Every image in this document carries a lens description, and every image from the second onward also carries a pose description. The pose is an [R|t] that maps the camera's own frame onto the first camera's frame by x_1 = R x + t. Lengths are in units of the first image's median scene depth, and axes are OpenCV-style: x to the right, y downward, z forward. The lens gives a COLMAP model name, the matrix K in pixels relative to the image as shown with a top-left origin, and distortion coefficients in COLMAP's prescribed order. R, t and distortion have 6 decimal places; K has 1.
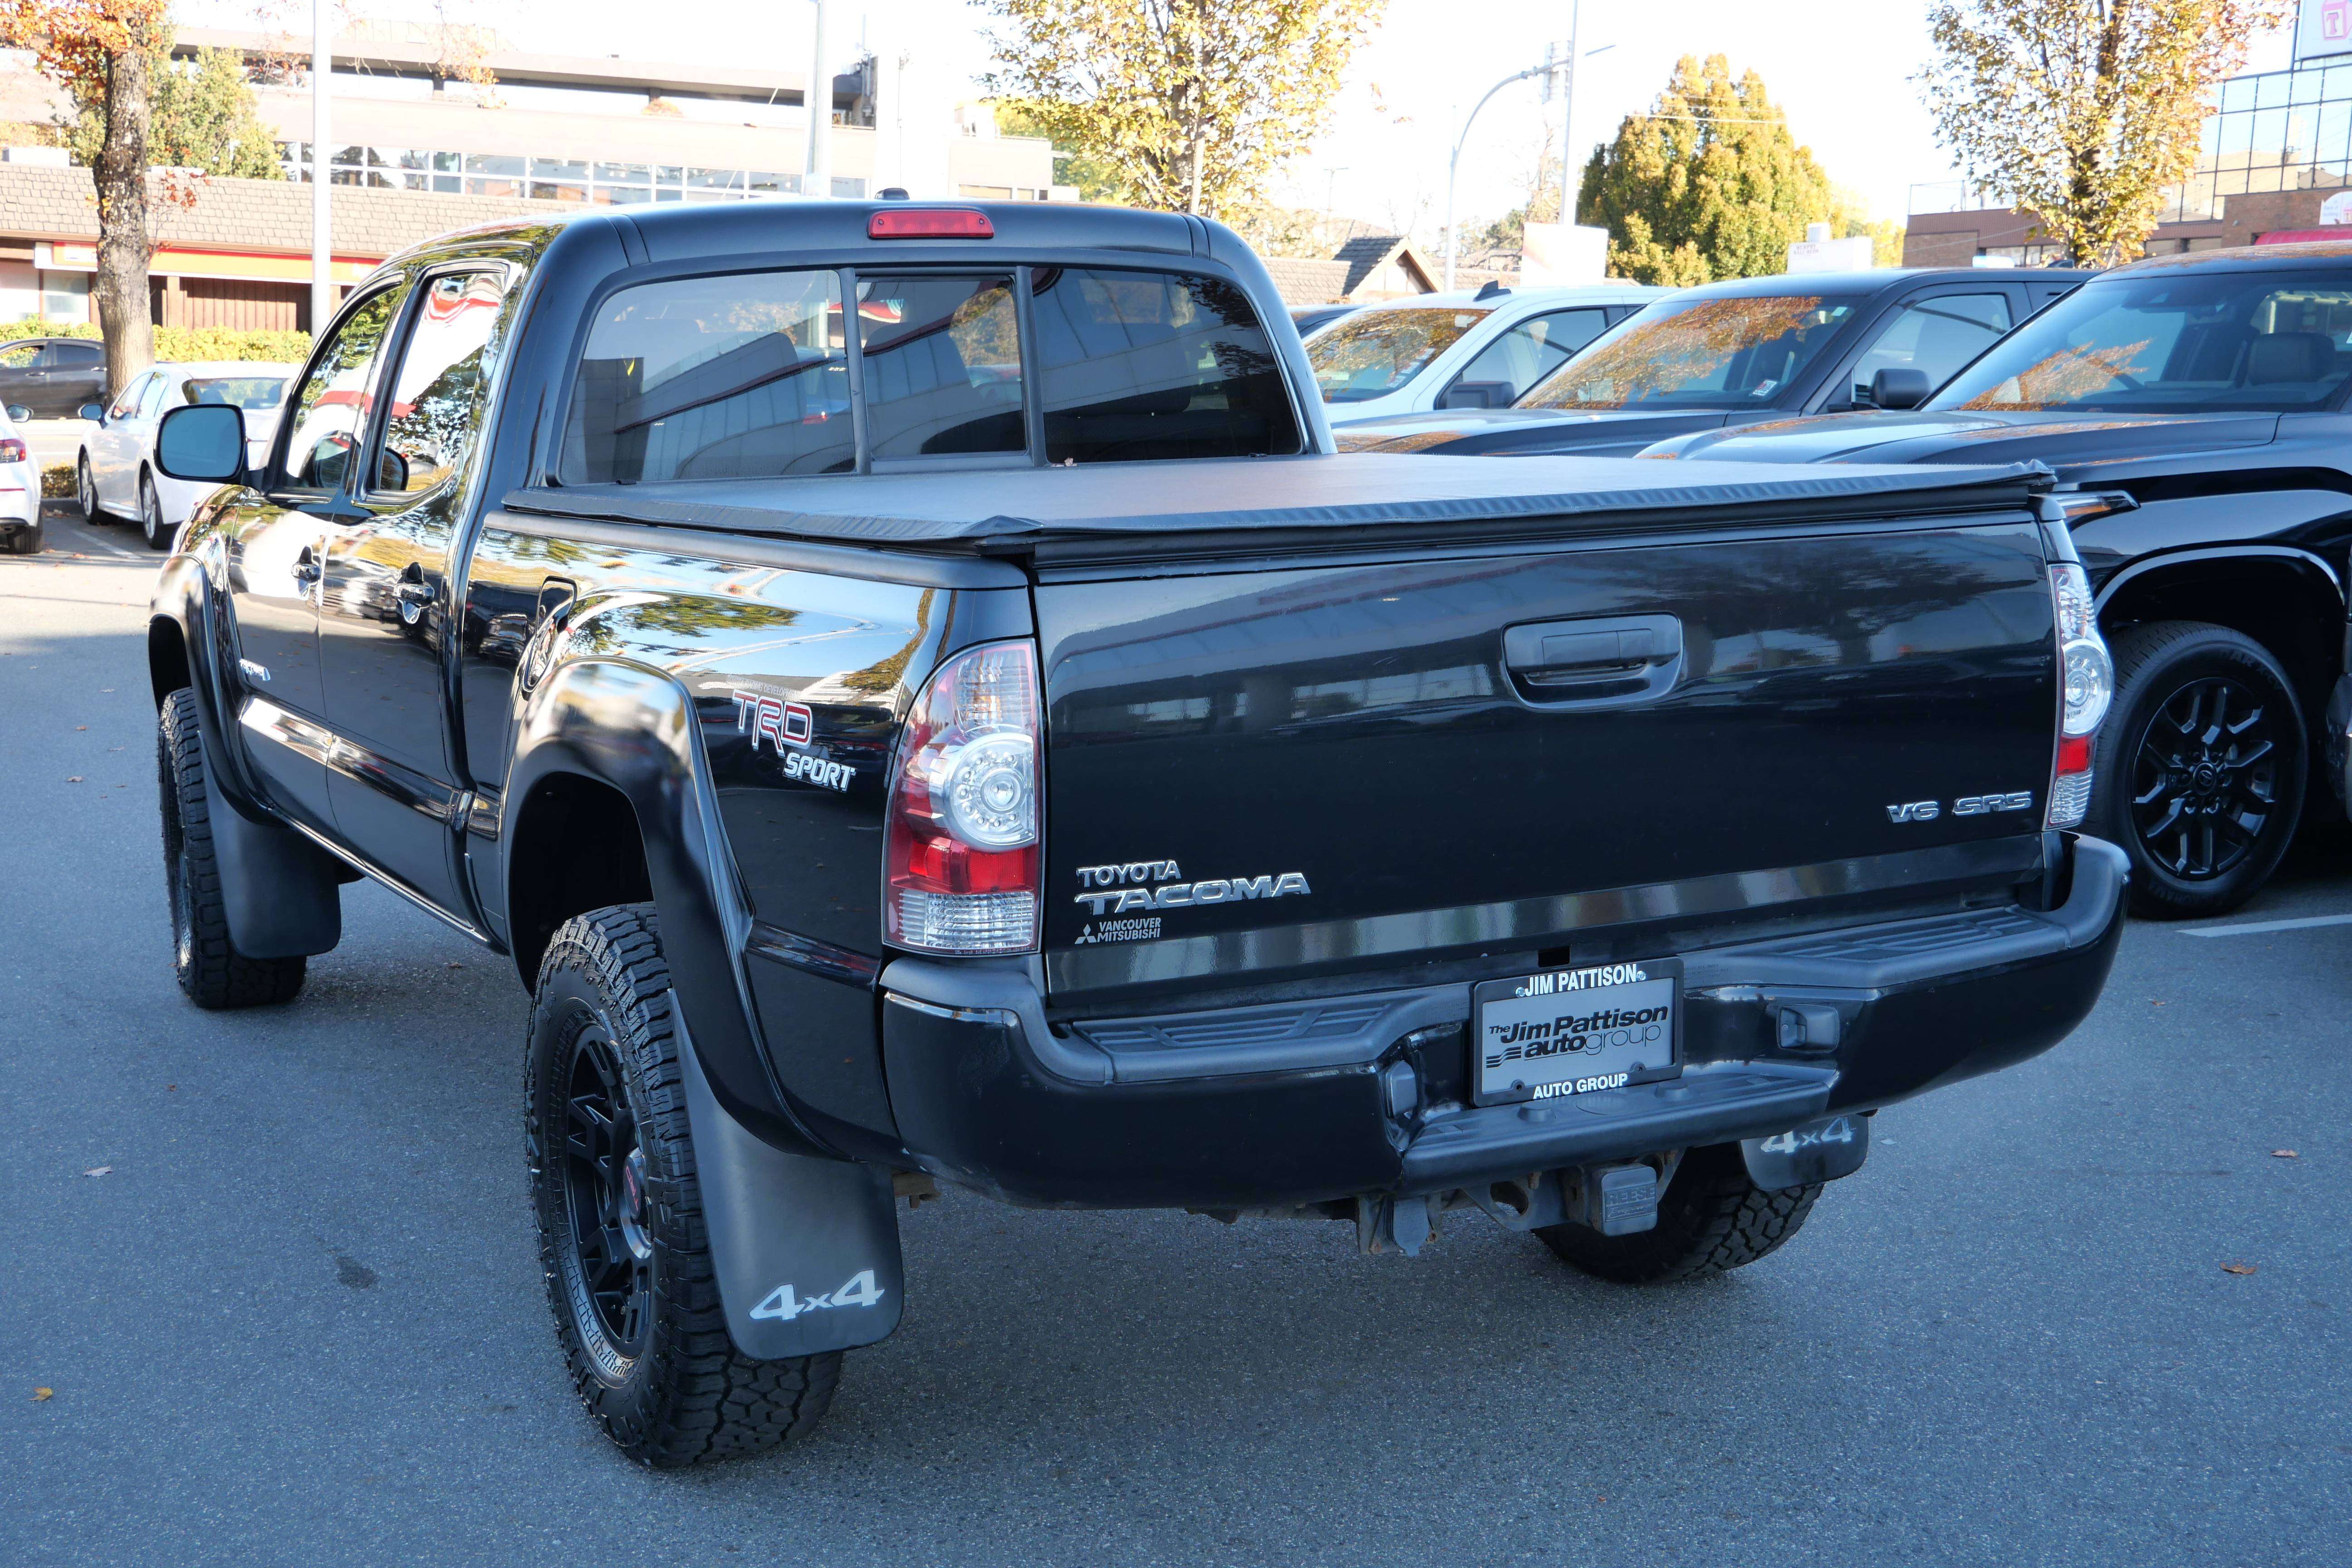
lens RADIAL K [[3731.3, 0, 1176.4], [0, 3731.3, 792.7], [0, 0, 1]] dist [0.037406, 0.000000]
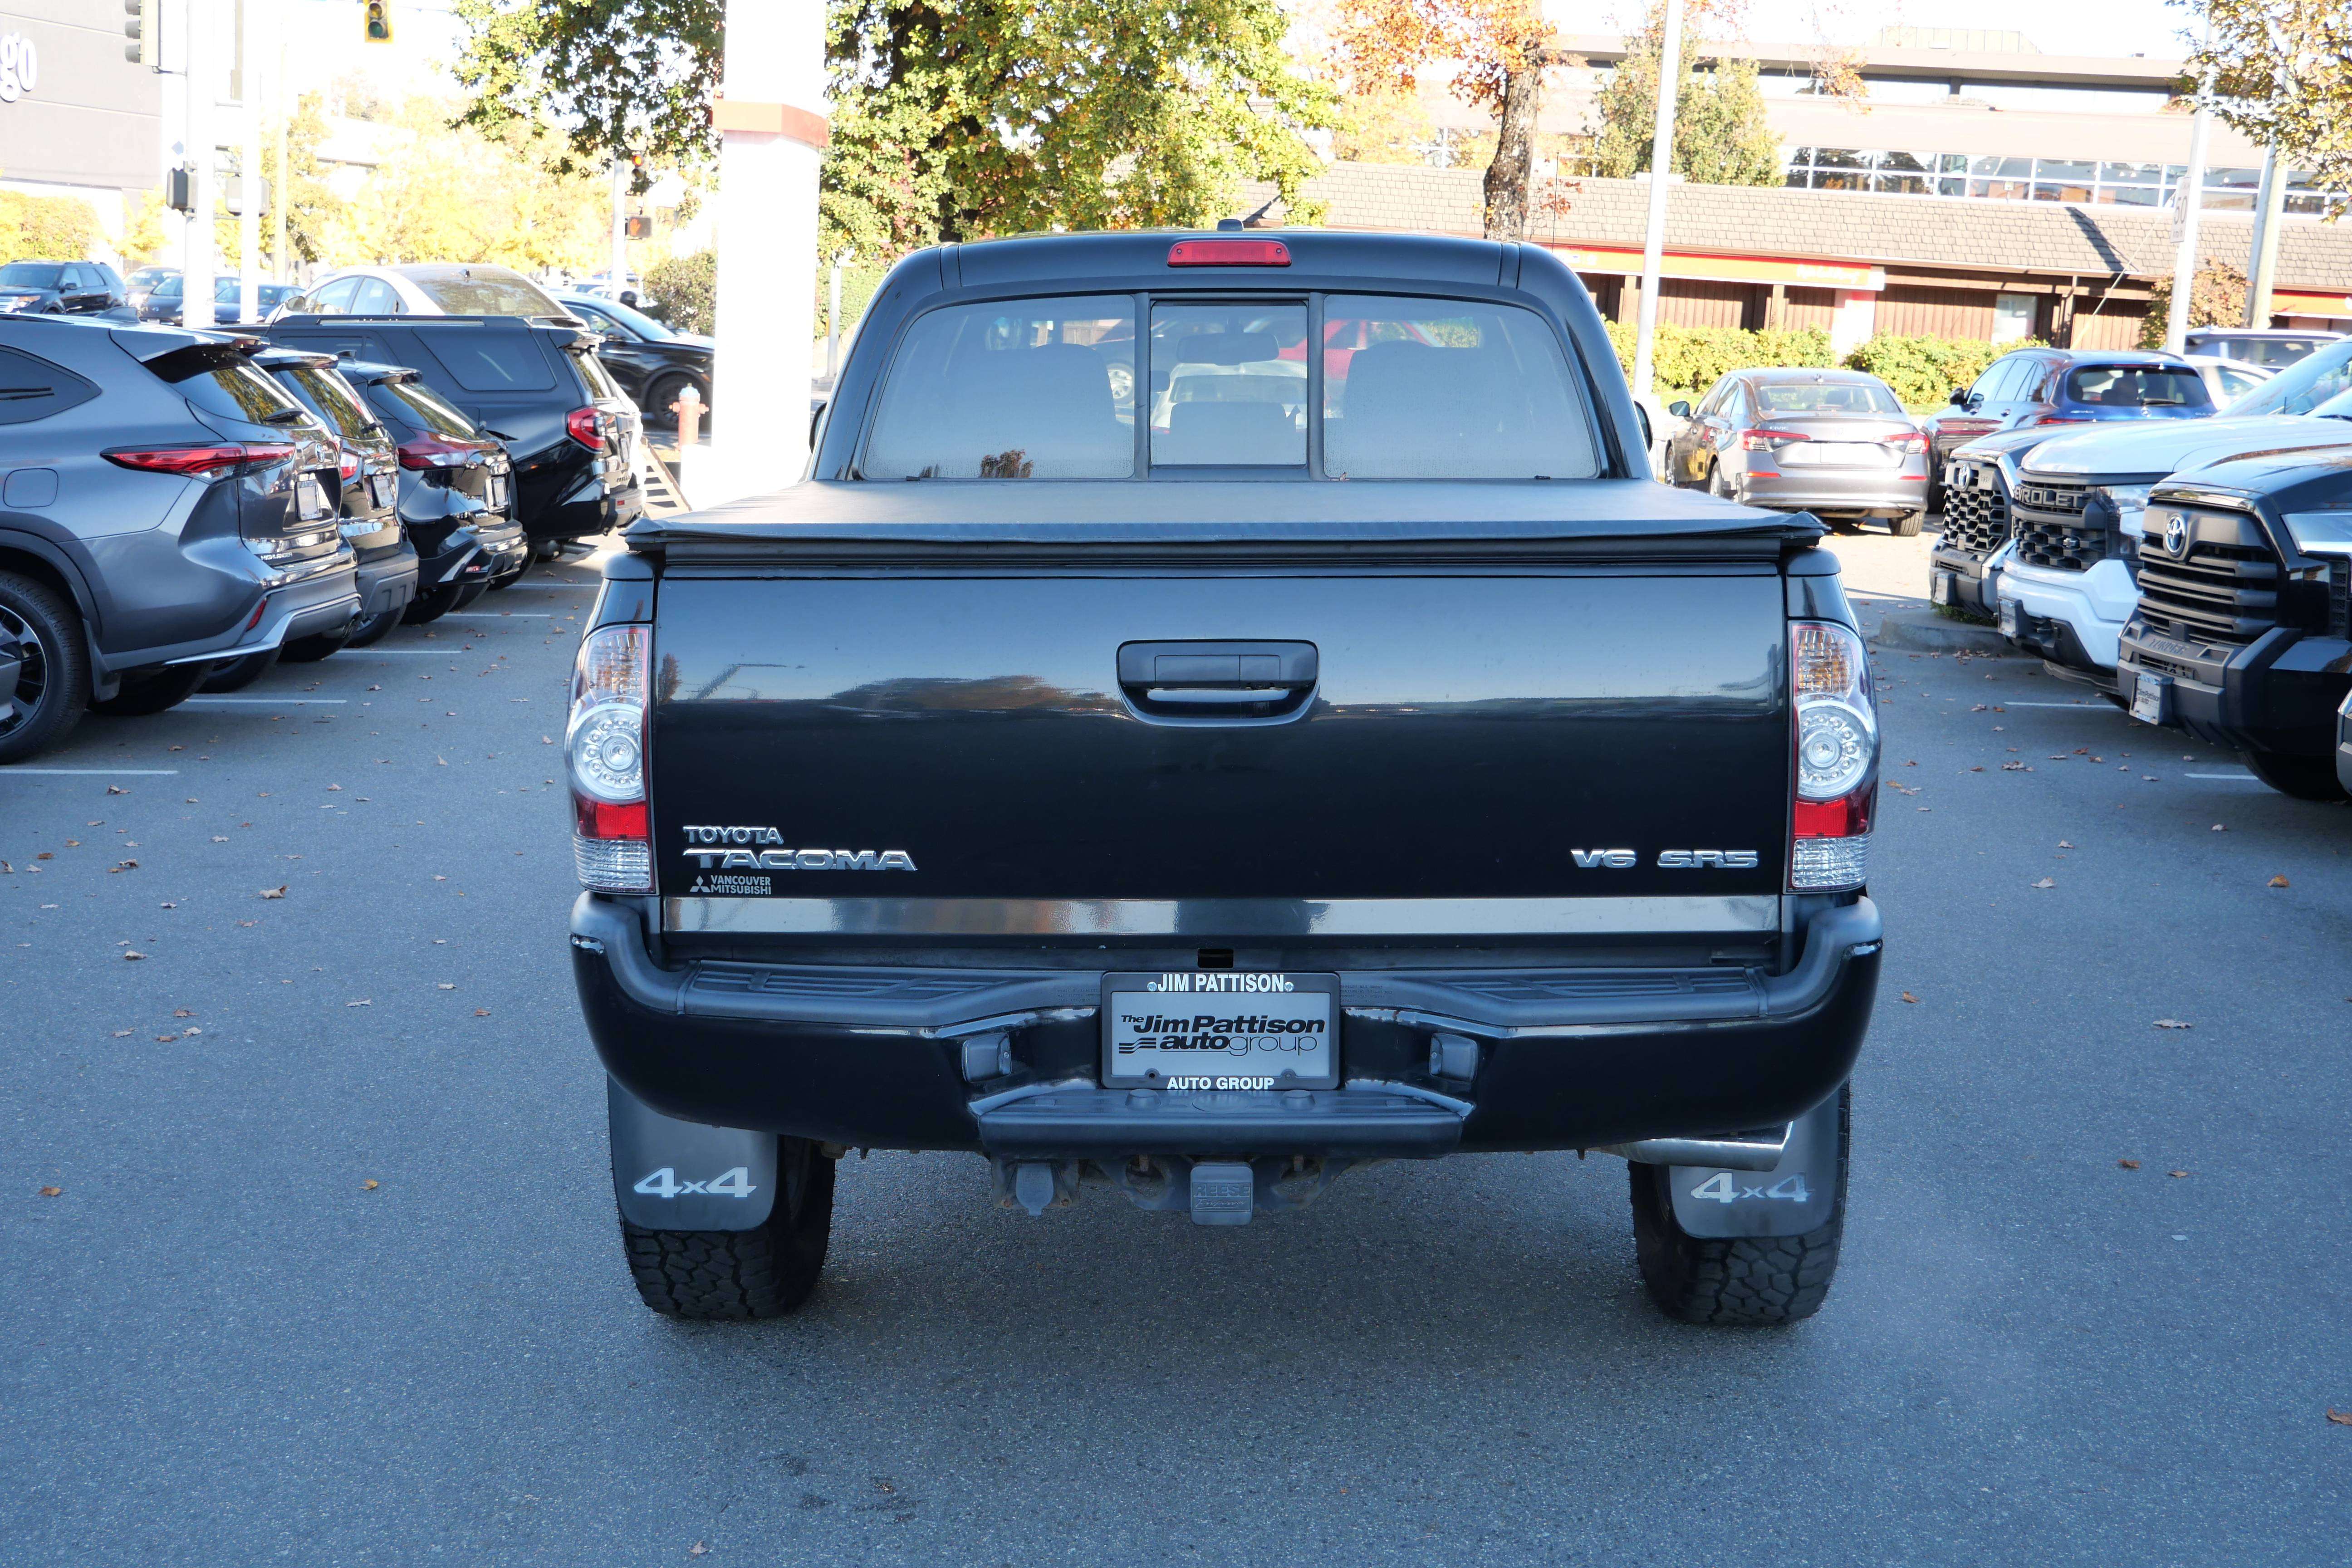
lens RADIAL K [[3731.3, 0, 1176.4], [0, 3731.3, 777.8], [0, 0, 1]] dist [0.037406, 0.000000]
pose [[0.832835, 0.083276, -0.547221, 0.666256], [-0.082811, 0.996237, 0.025574, -0.033395], [0.547292, 0.024017, 0.836597, 0.107379]]
